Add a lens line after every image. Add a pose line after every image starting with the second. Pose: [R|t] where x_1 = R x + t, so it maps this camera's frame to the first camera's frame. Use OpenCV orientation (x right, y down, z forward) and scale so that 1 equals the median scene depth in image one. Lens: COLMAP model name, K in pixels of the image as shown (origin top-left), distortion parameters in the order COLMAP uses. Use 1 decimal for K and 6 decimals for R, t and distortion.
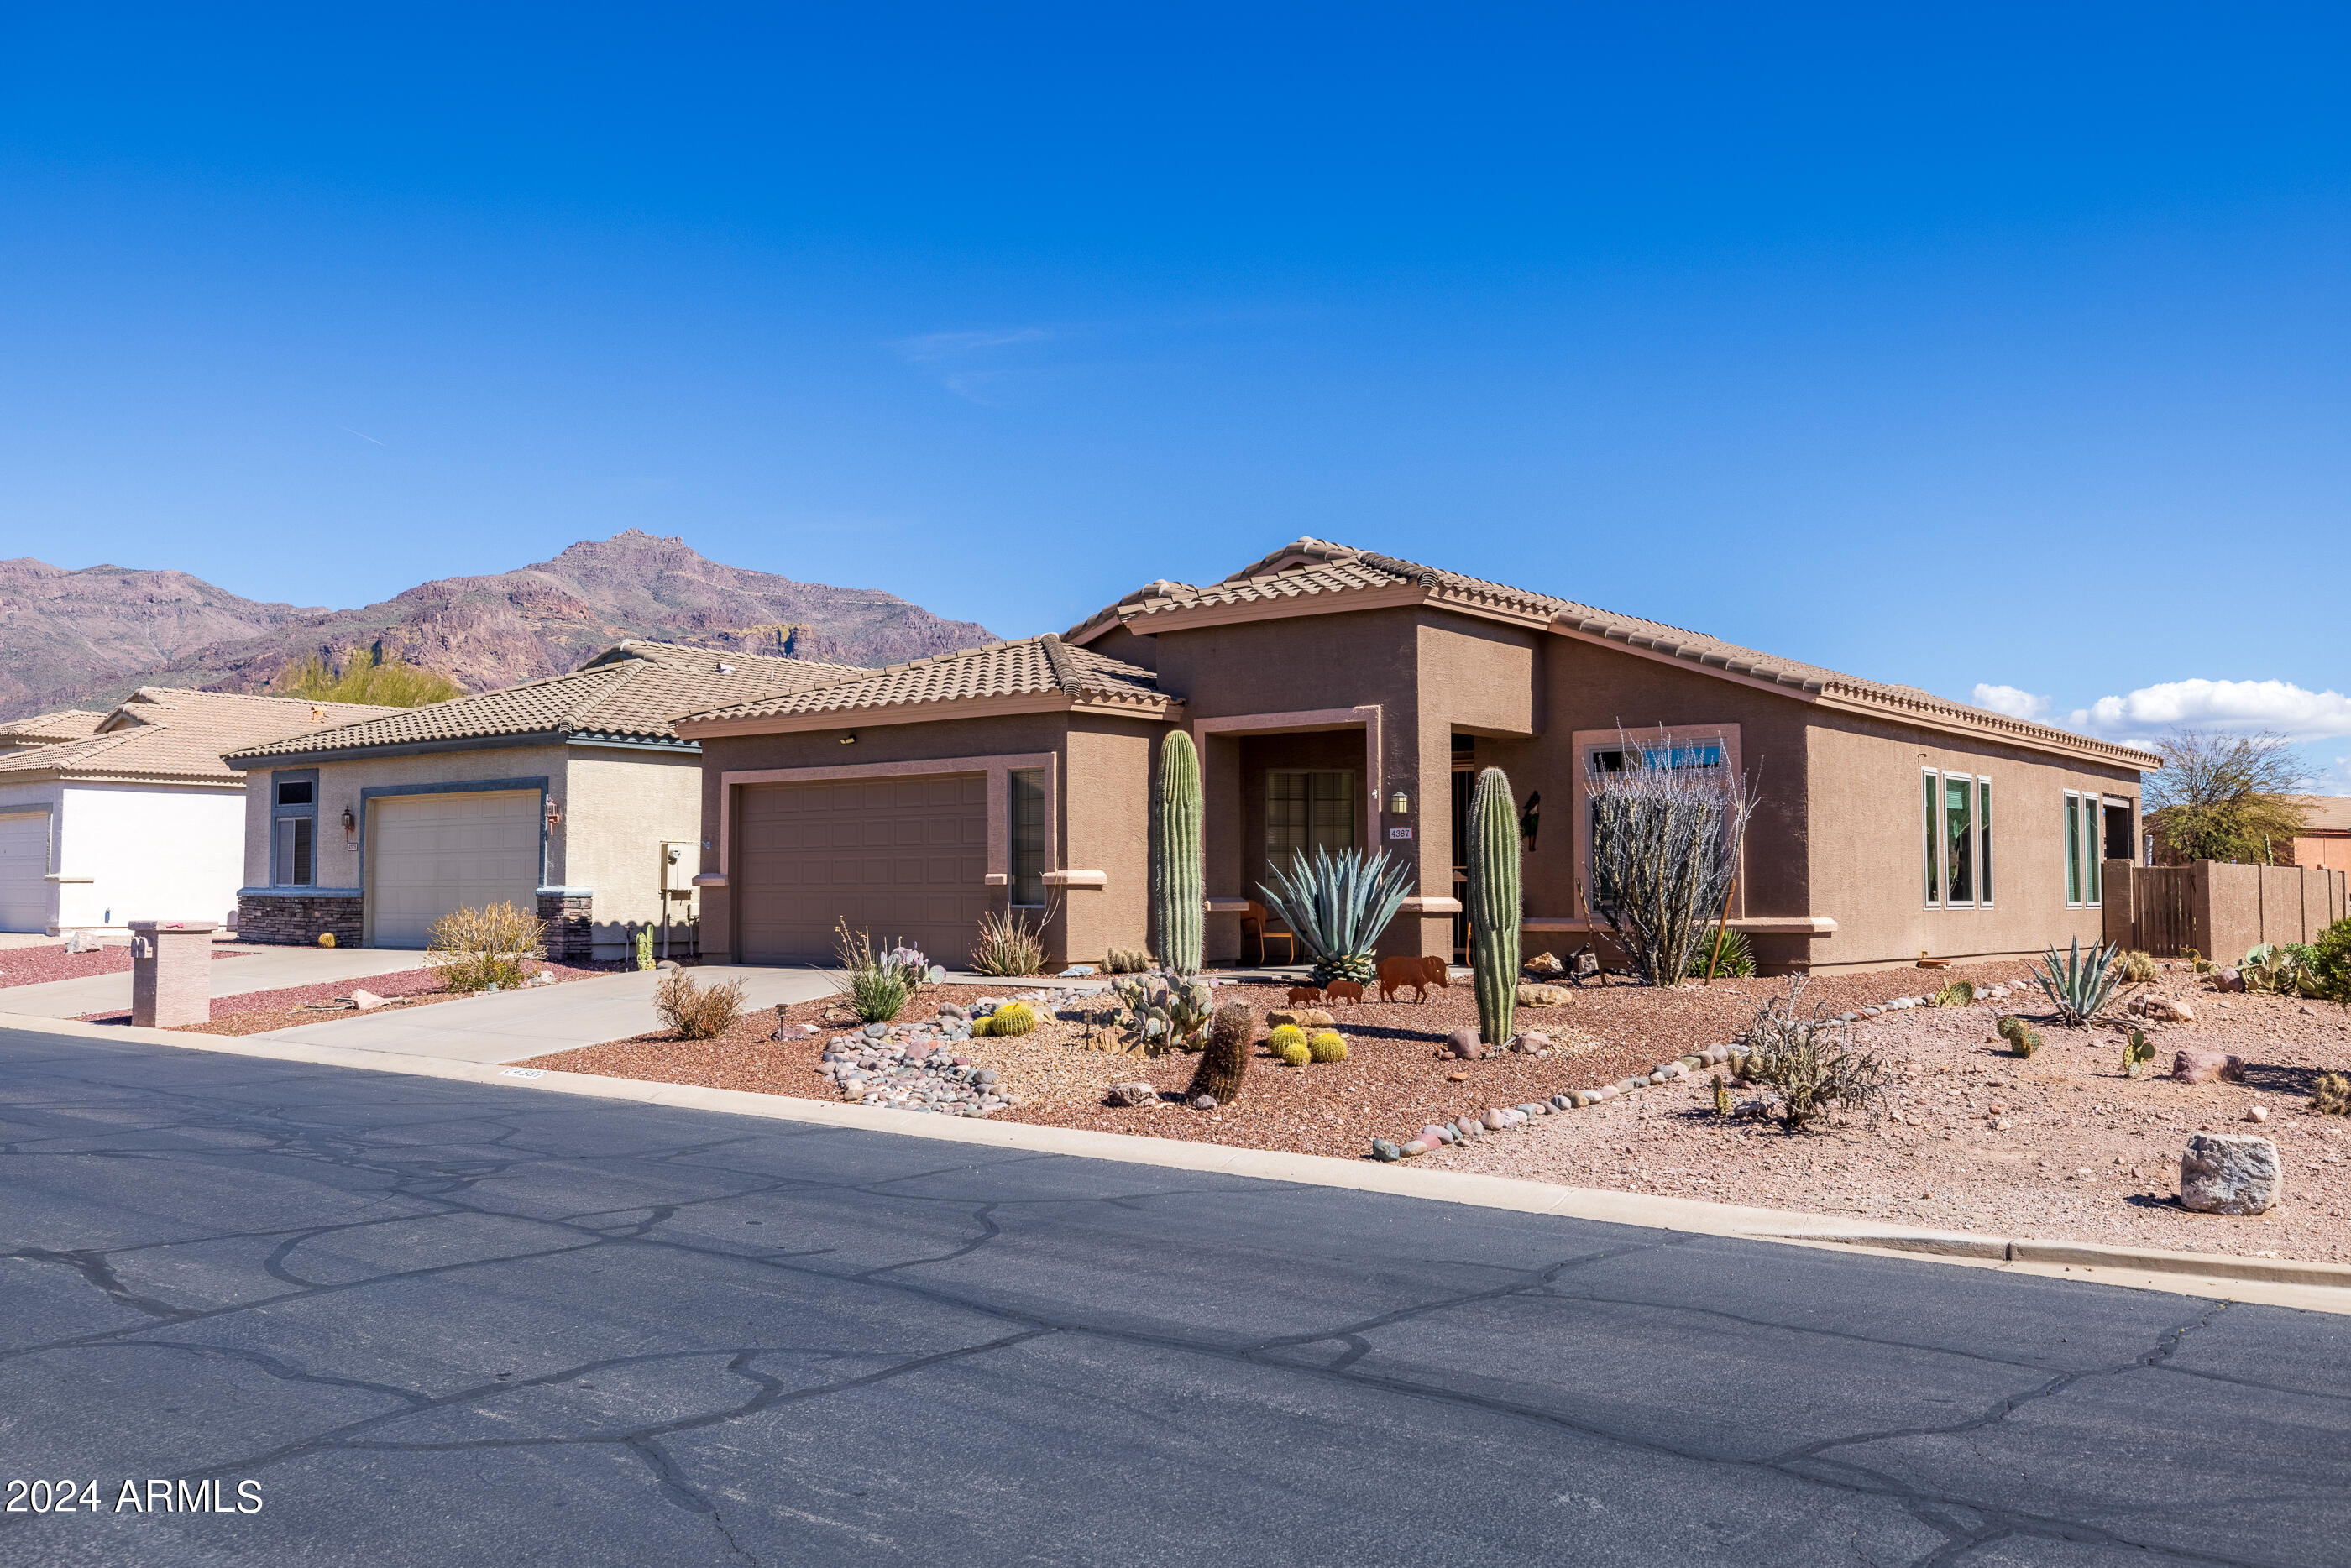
lens RADIAL K [[2058.9, 0, 1181.7], [0, 2058.9, 777.7], [0, 0, 1]] dist [0.003785, 0.002779]
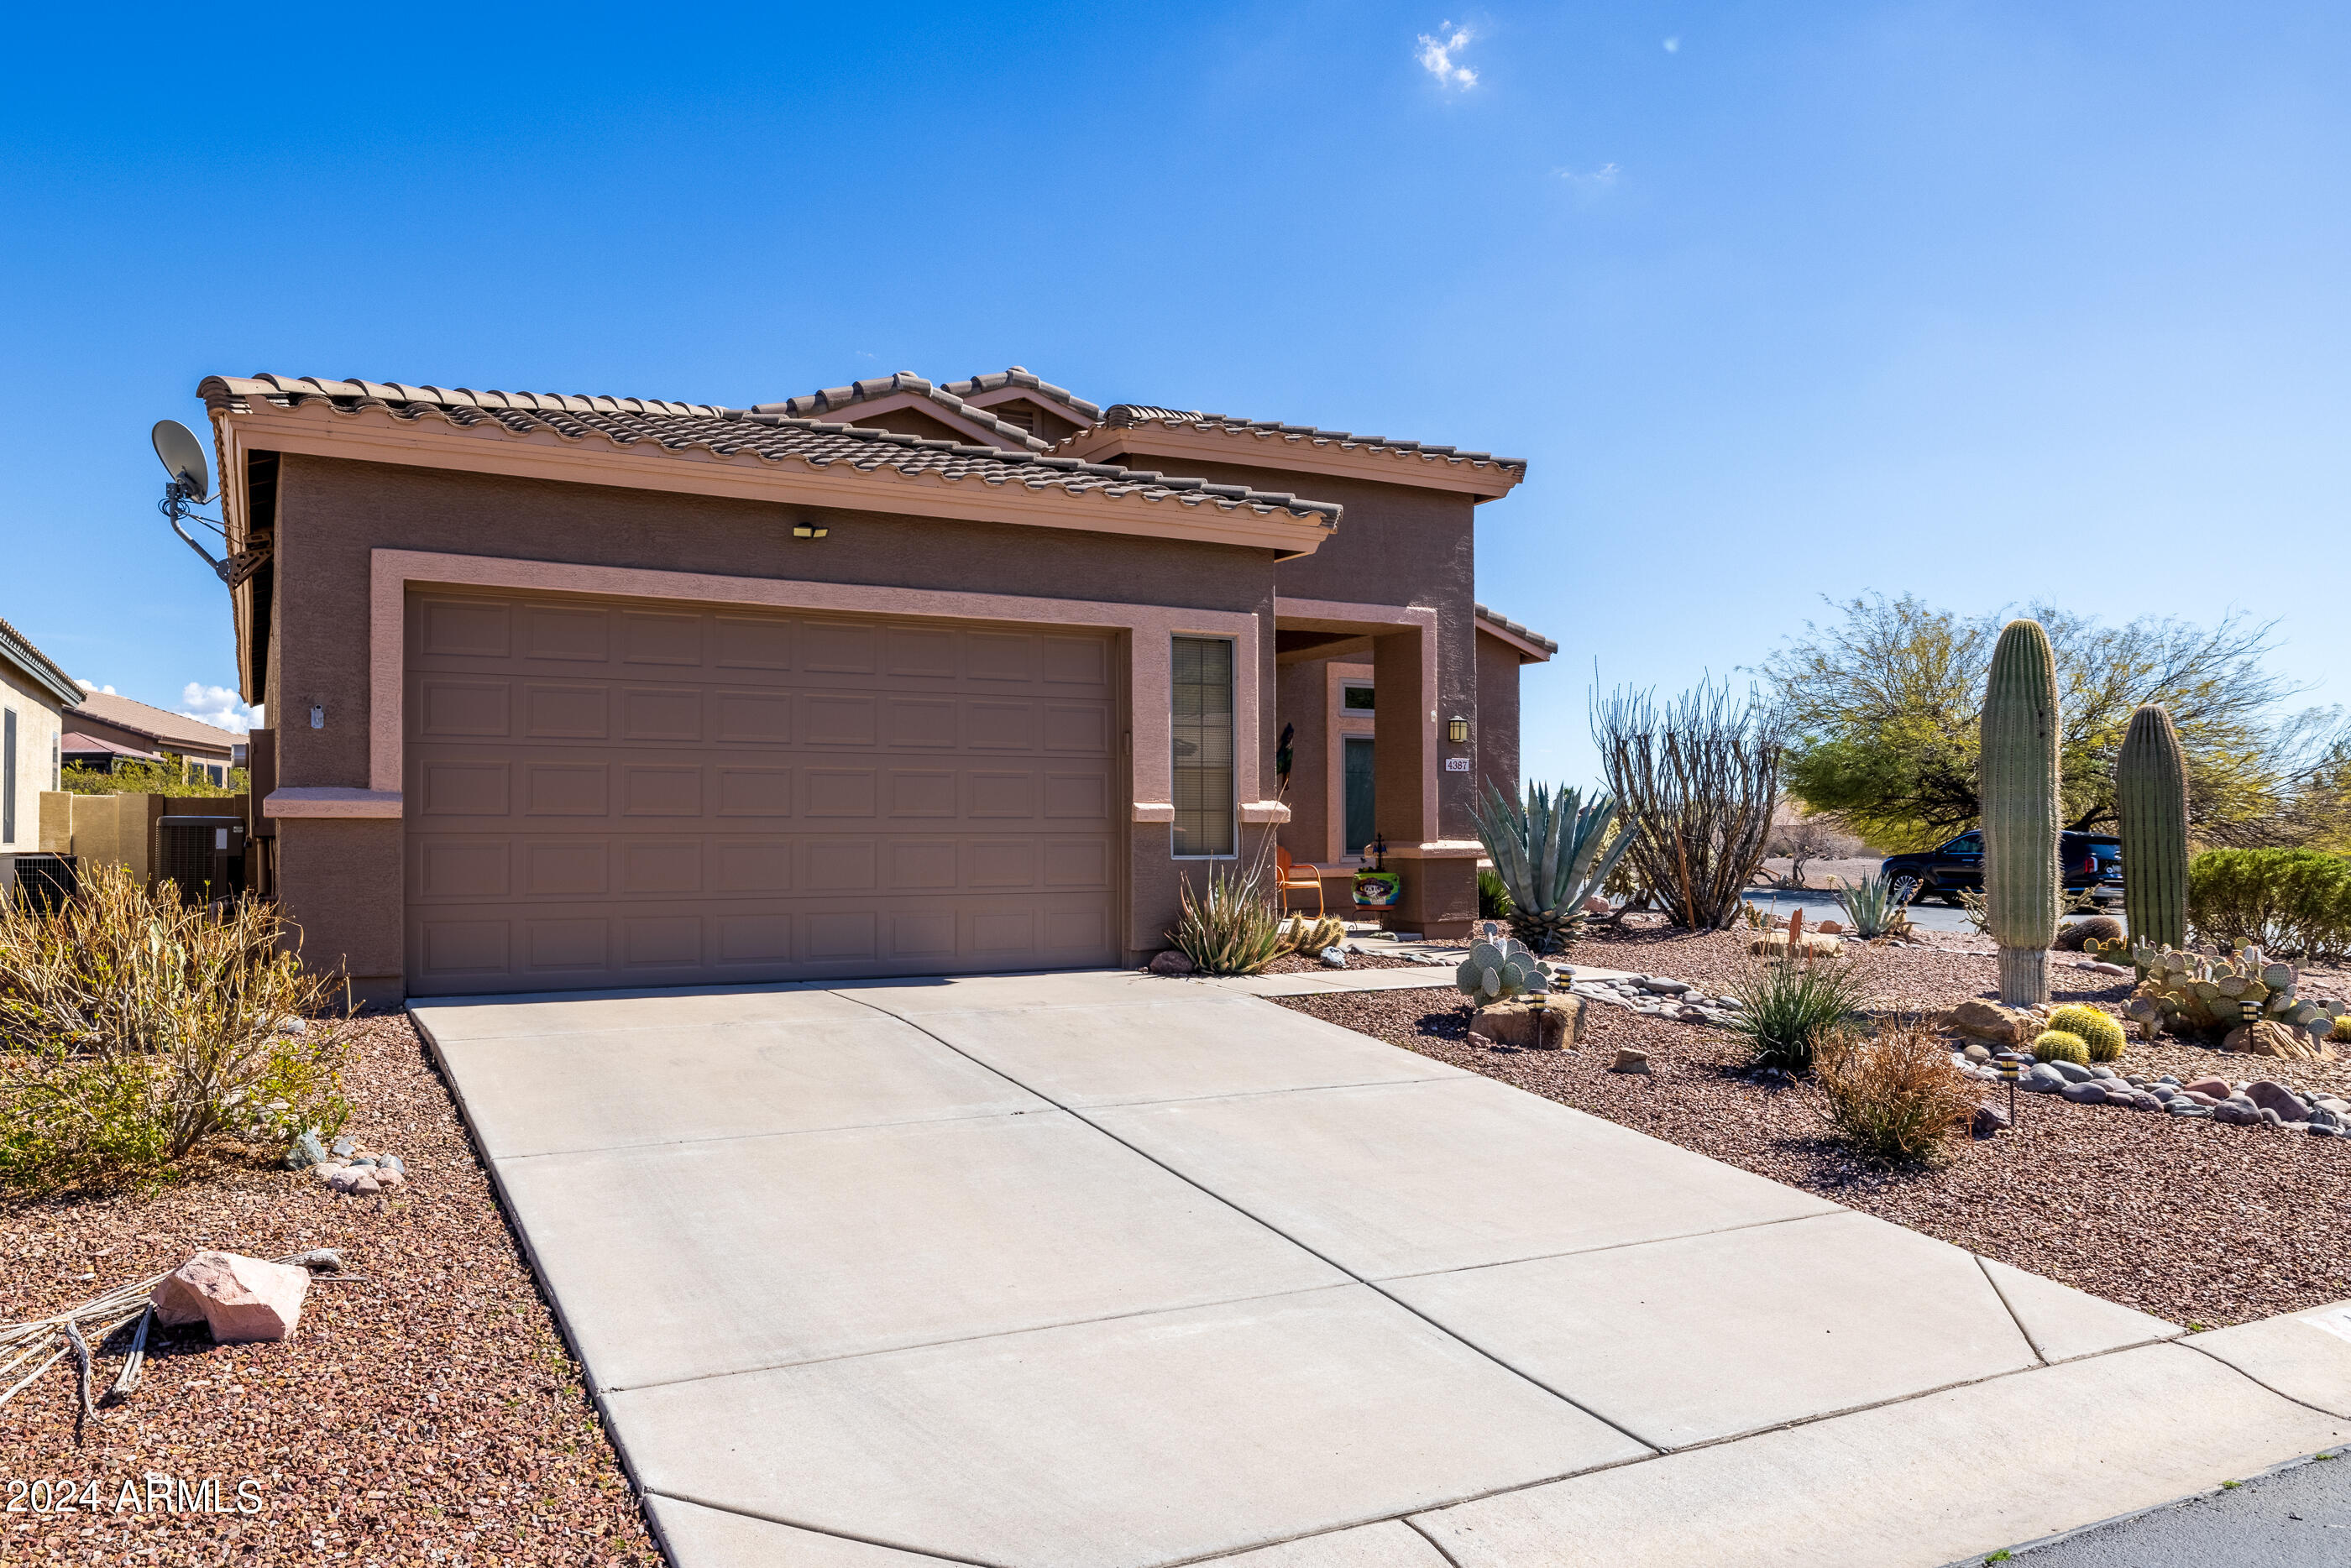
lens RADIAL K [[1548.5, 0, 1020.1], [0, 1548.5, 809.6], [0, 0, 1]] dist [-0.009315, -0.001059]
pose [[0.429734, 0.015232, 0.902827, -0.533383], [-0.051732, 0.998631, 0.007775, 0.048881], [-0.901472, -0.050047, 0.429934, 0.875856]]
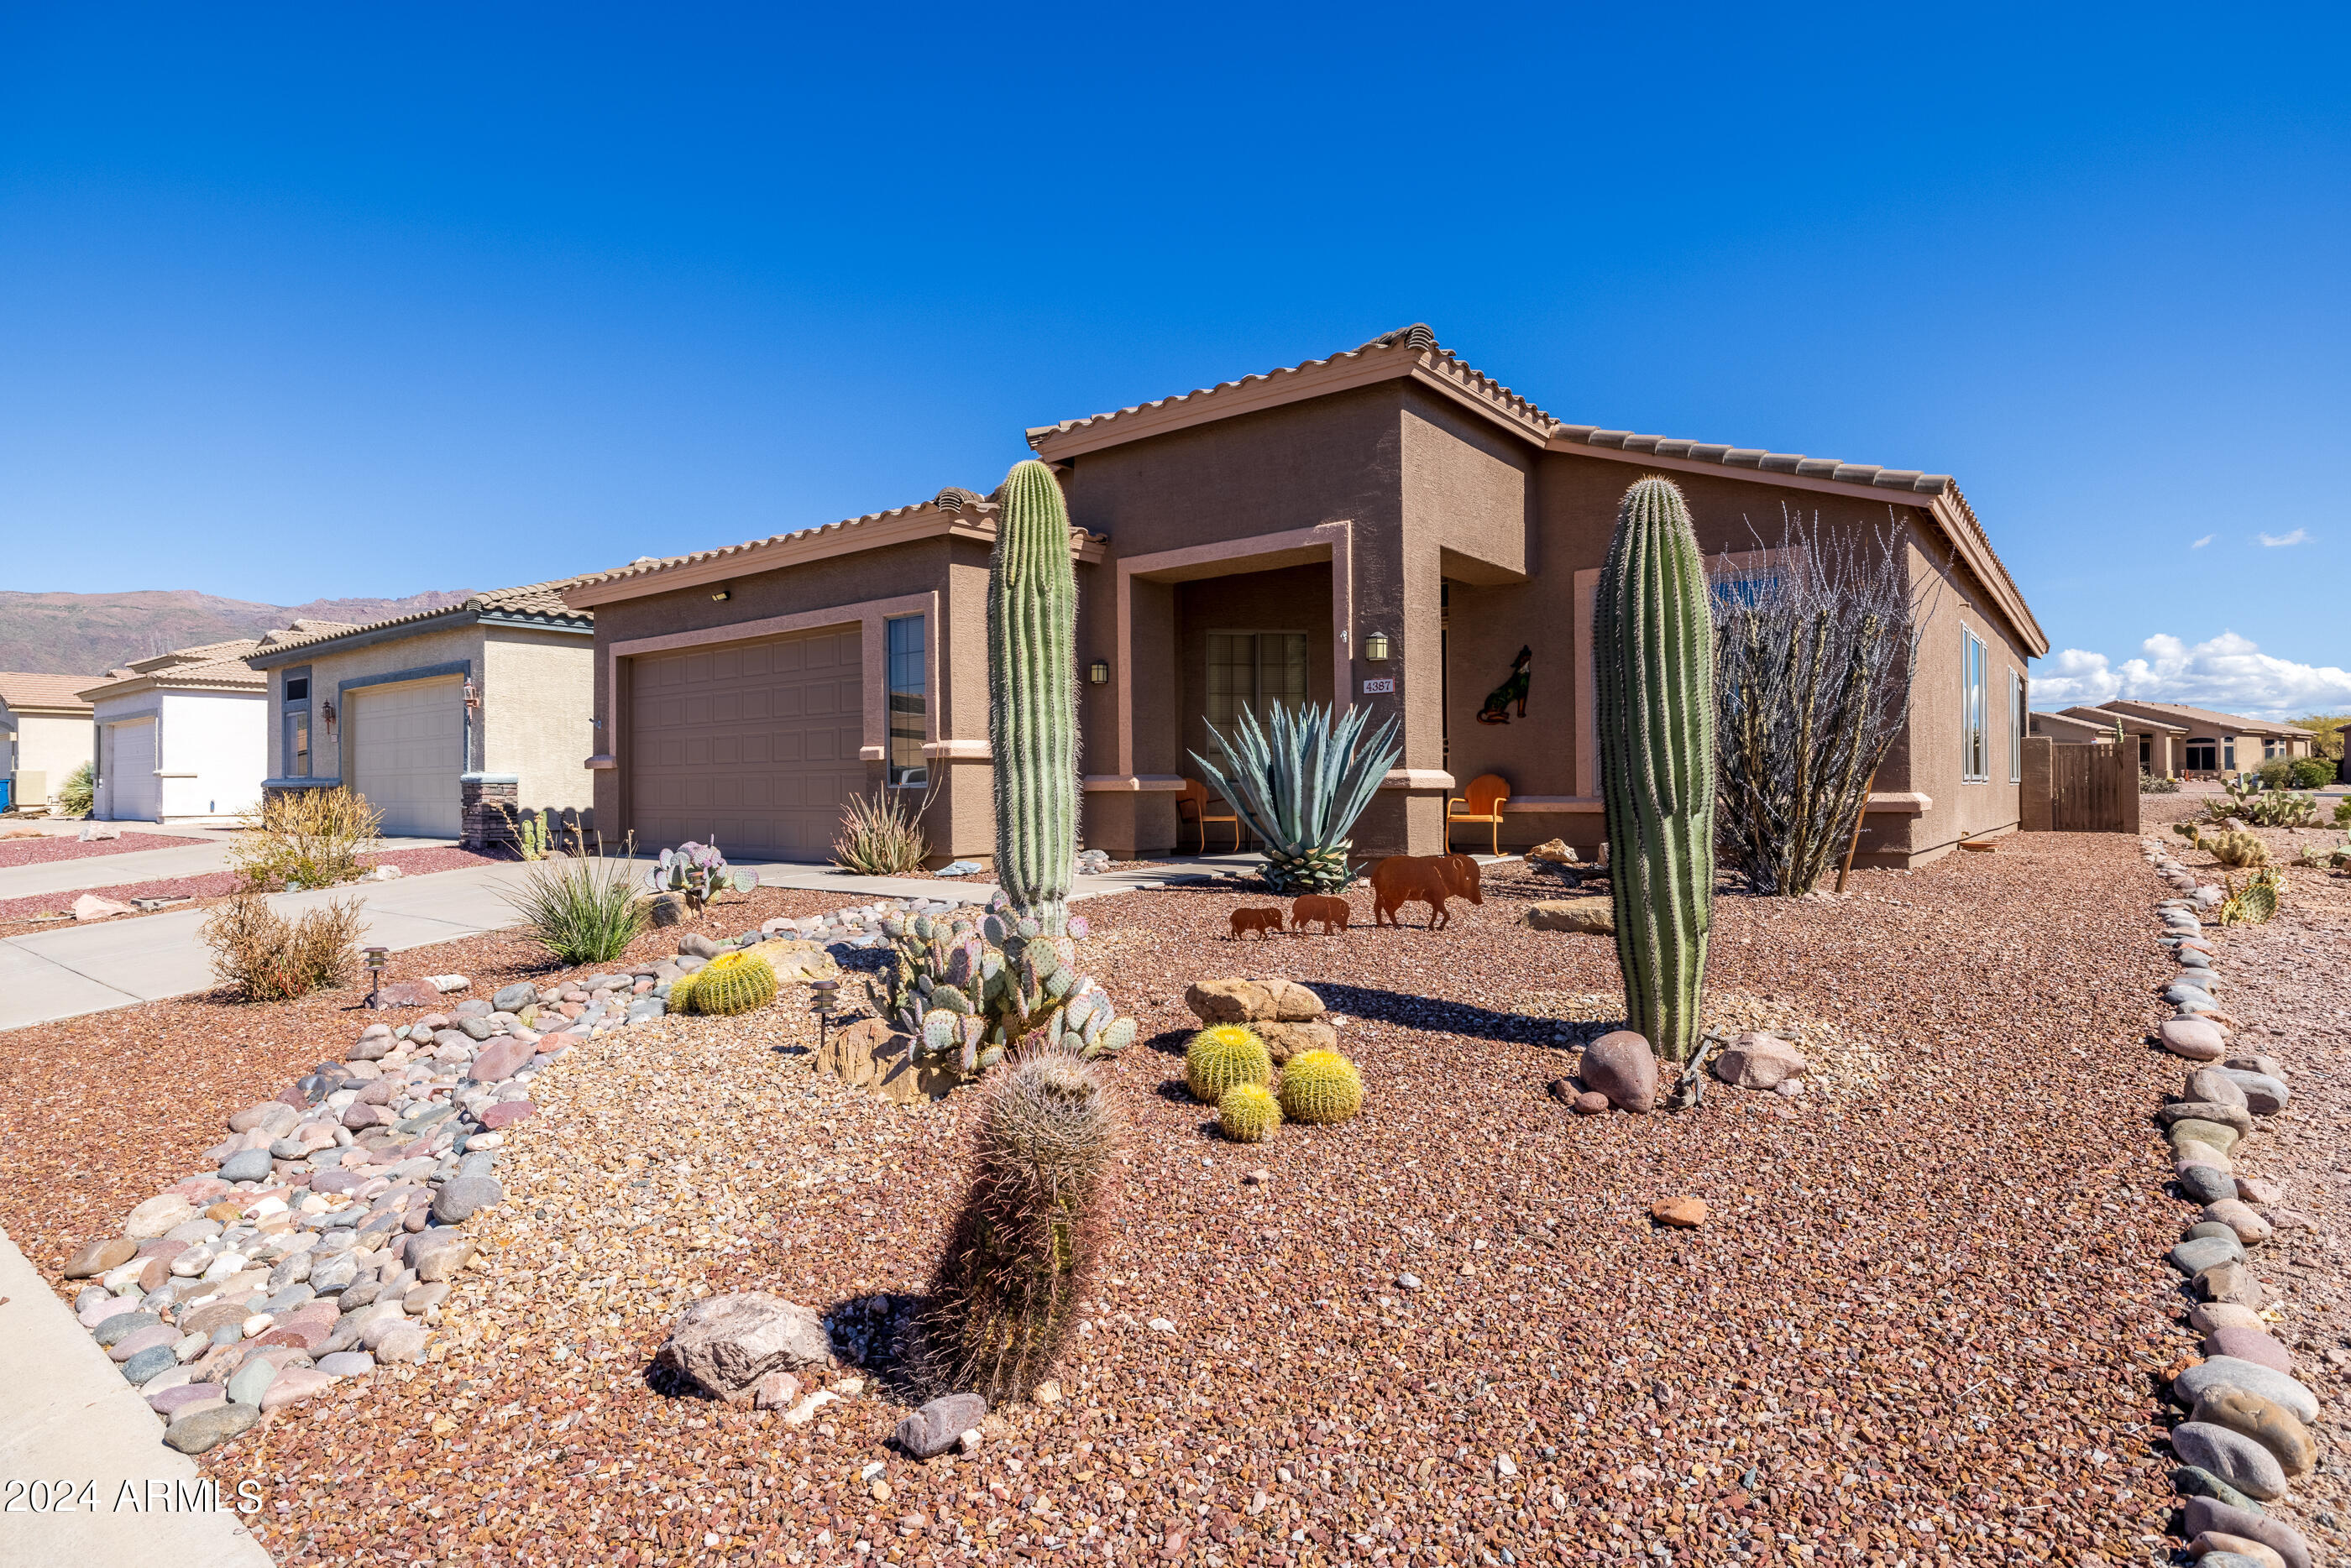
lens RADIAL K [[1230.9, 0, 1177.3], [0, 1230.9, 780.9], [0, 0, 1]] dist [-0.005912, -0.000065]
pose [[0.999960, -0.007534, 0.004824, 0.028853], [0.007280, 0.998683, 0.050778, 0.037852], [-0.005200, -0.050740, 0.998698, 0.535437]]
